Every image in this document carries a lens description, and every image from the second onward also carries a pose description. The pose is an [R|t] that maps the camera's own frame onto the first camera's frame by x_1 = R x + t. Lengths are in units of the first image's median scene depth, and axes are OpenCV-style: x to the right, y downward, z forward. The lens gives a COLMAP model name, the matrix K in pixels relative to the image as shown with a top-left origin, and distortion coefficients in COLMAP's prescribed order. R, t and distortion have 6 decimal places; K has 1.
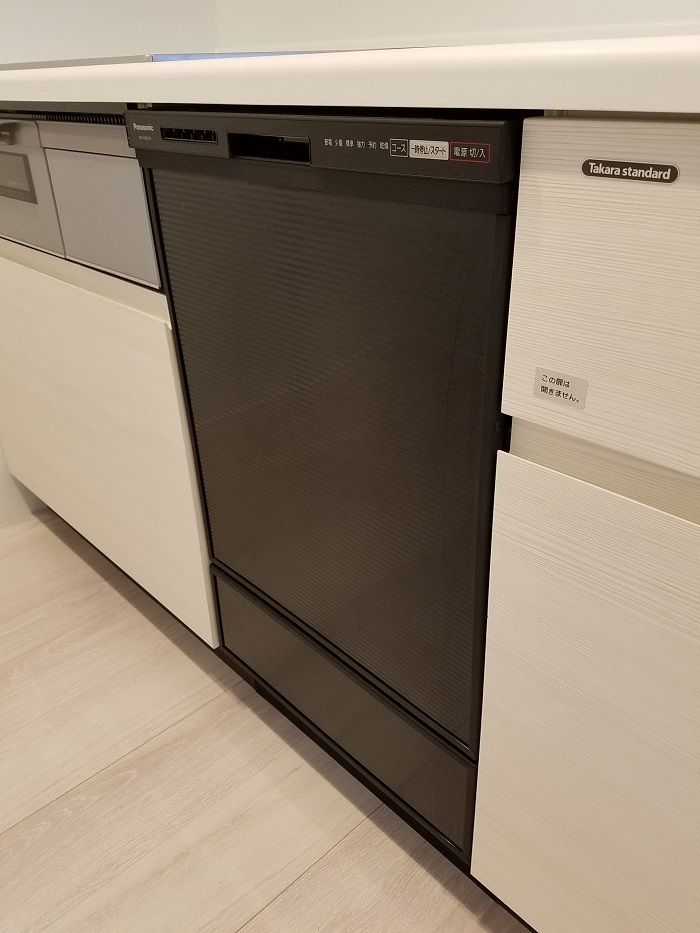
lens RADIAL K [[747.8, 0, 350.0], [0, 747.8, 466.5], [0, 0, 1]] dist [0.188441, -0.306654]
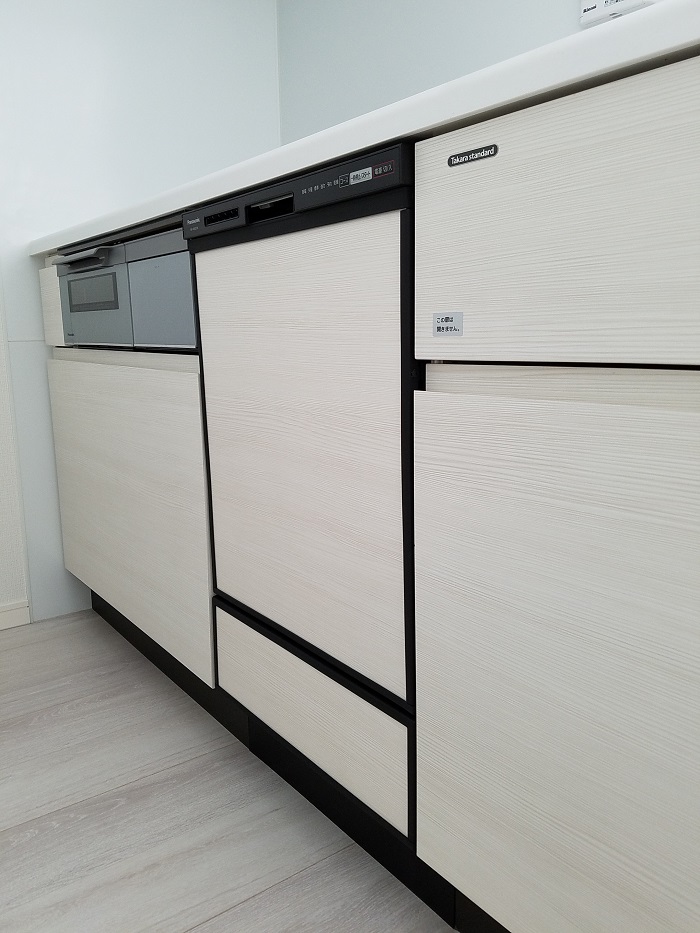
lens RADIAL K [[747.8, 0, 350.0], [0, 747.8, 466.5], [0, 0, 1]] dist [0.188441, -0.306654]
pose [[0.994264, 0.034039, -0.101396, 0.134569], [-0.063280, 0.951492, -0.301096, 0.302834], [0.086228, 0.305786, 0.948188, -0.120514]]
